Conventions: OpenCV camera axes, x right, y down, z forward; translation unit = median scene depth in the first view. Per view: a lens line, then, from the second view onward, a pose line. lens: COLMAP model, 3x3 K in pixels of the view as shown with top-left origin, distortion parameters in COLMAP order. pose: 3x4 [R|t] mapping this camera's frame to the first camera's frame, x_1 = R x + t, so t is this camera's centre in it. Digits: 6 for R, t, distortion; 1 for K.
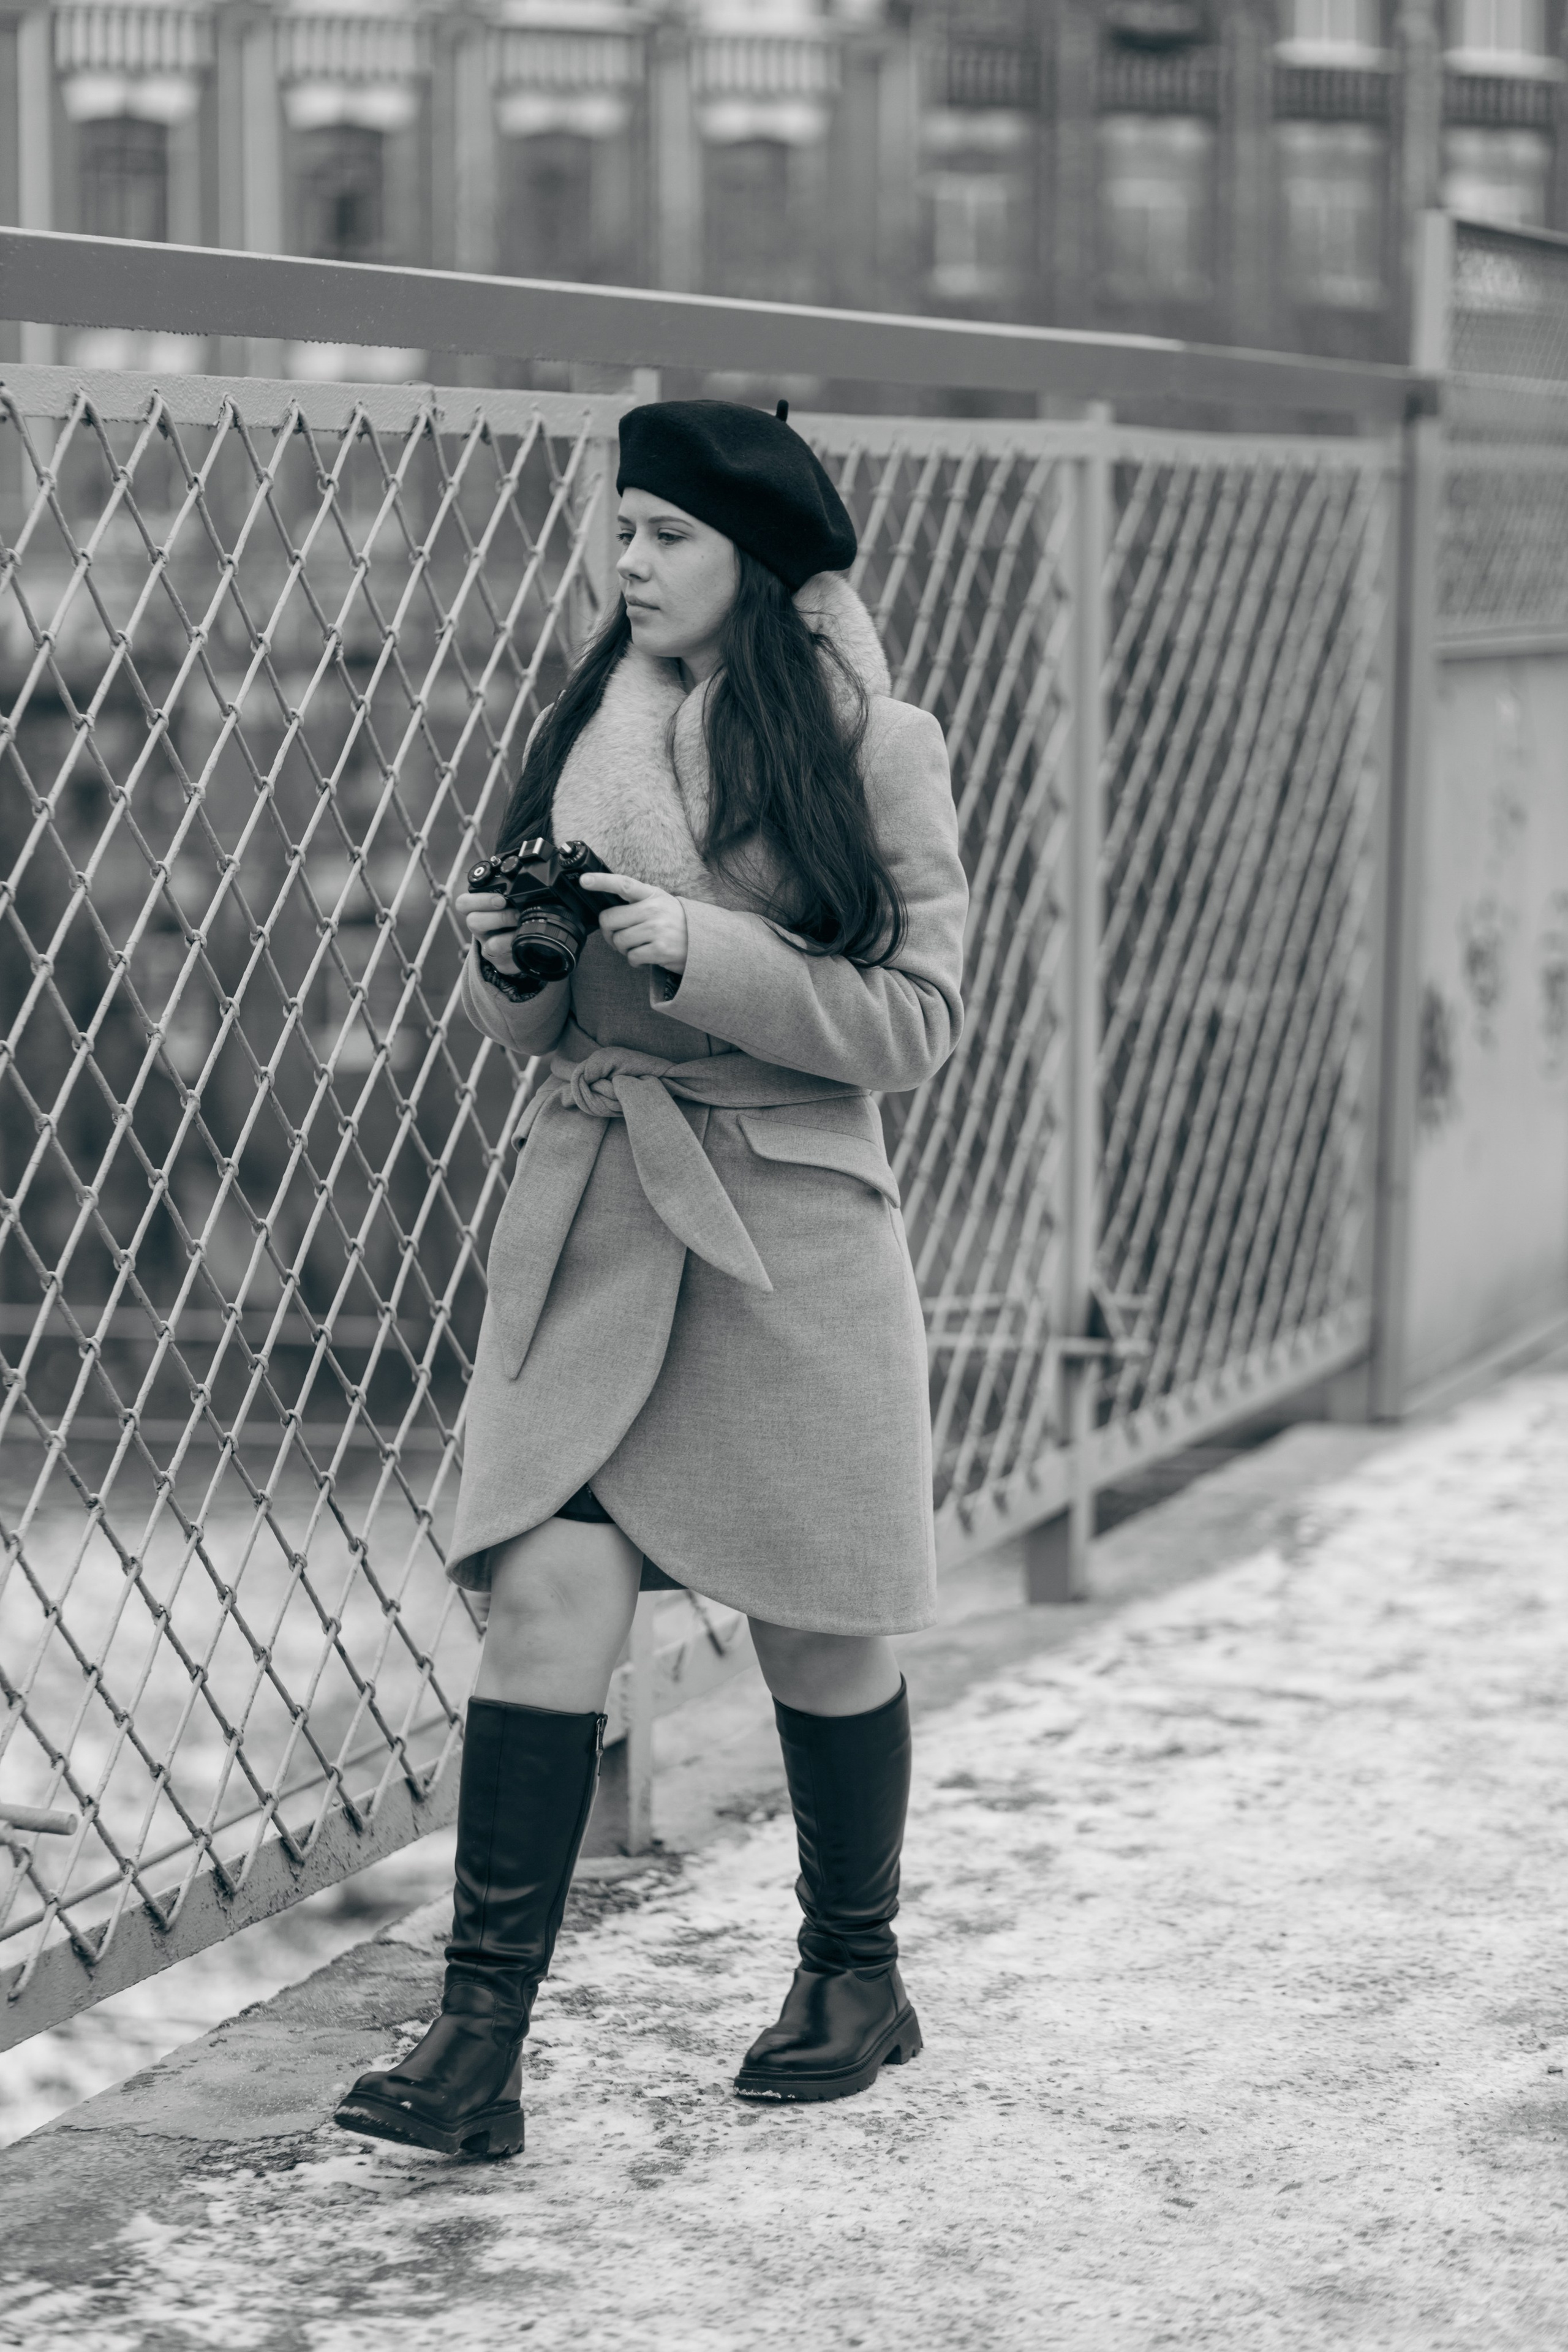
lens RADIAL K [[5265.7, 0, 784.0], [0, 5265.7, 1176.0], [0, 0, 1]] dist [-0.059278, -0.095547]
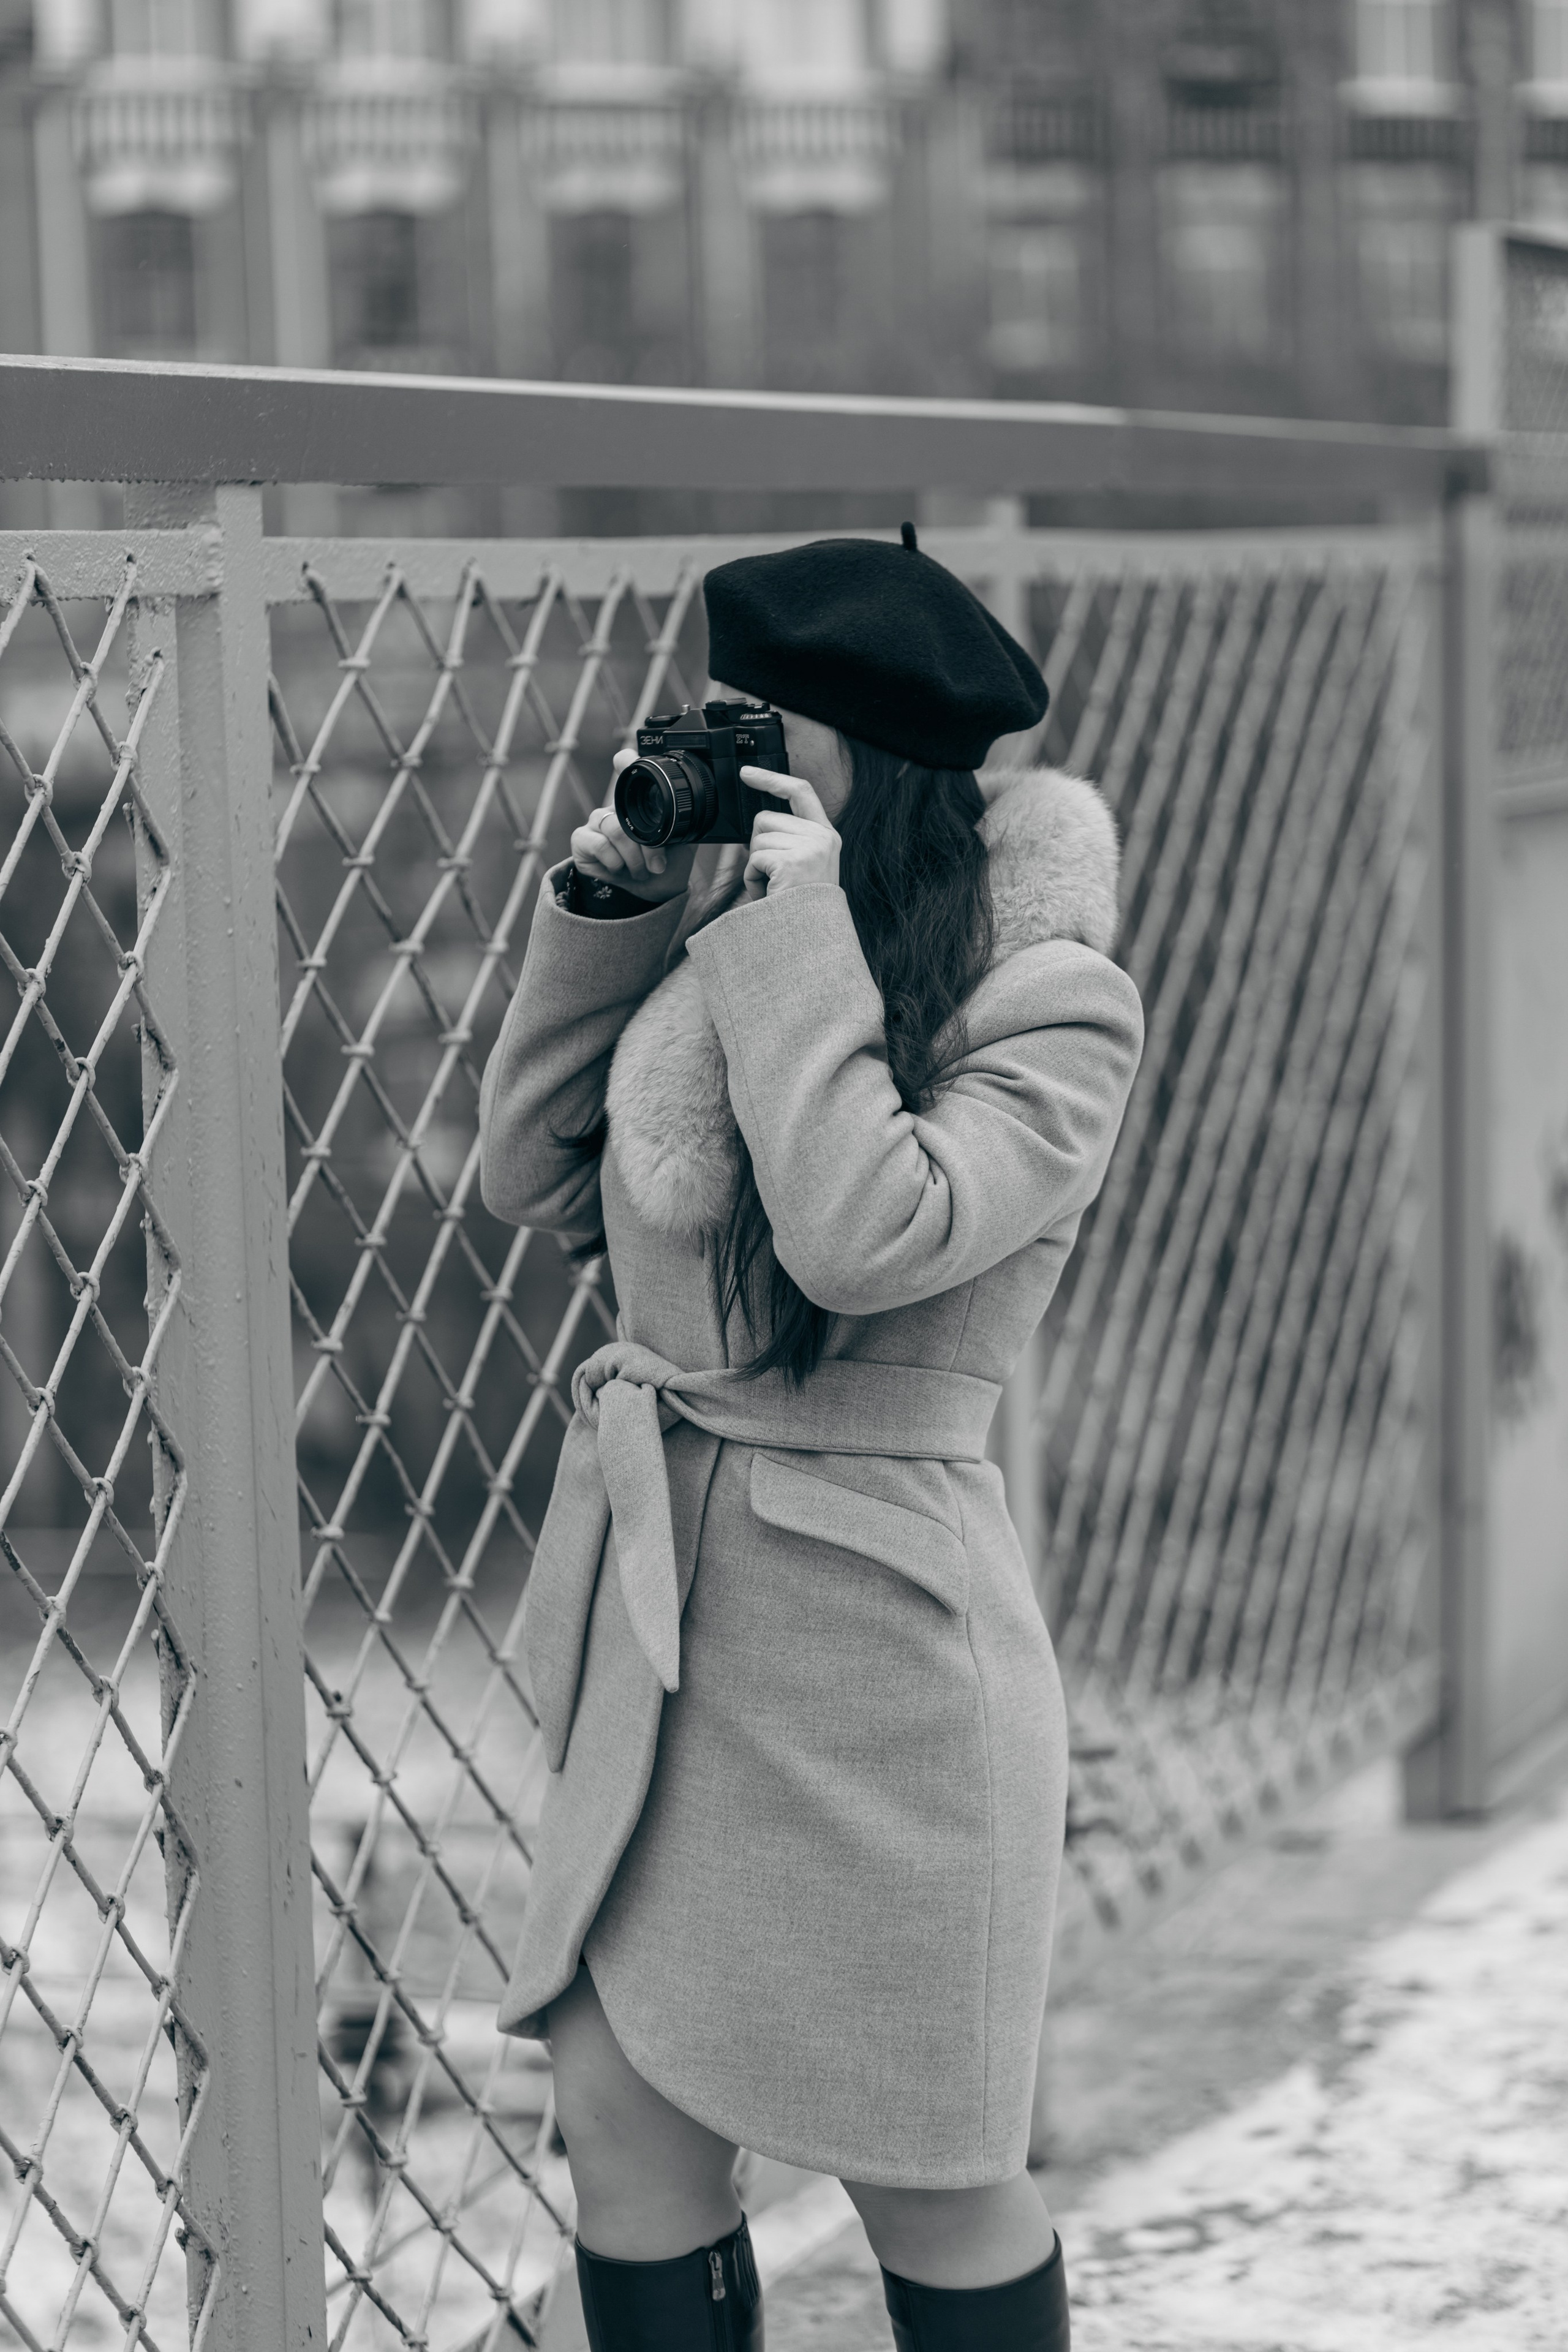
lens RADIAL K [[5340.9, 0, 784.0], [0, 5340.9, 1176.0], [0, 0, 1]] dist [0.035424, -0.197708]
pose [[0.999318, -0.031912, -0.018585, 0.034095], [0.031609, 0.999366, -0.016387, -0.037136], [0.019096, 0.015788, 0.999693, 0.229827]]
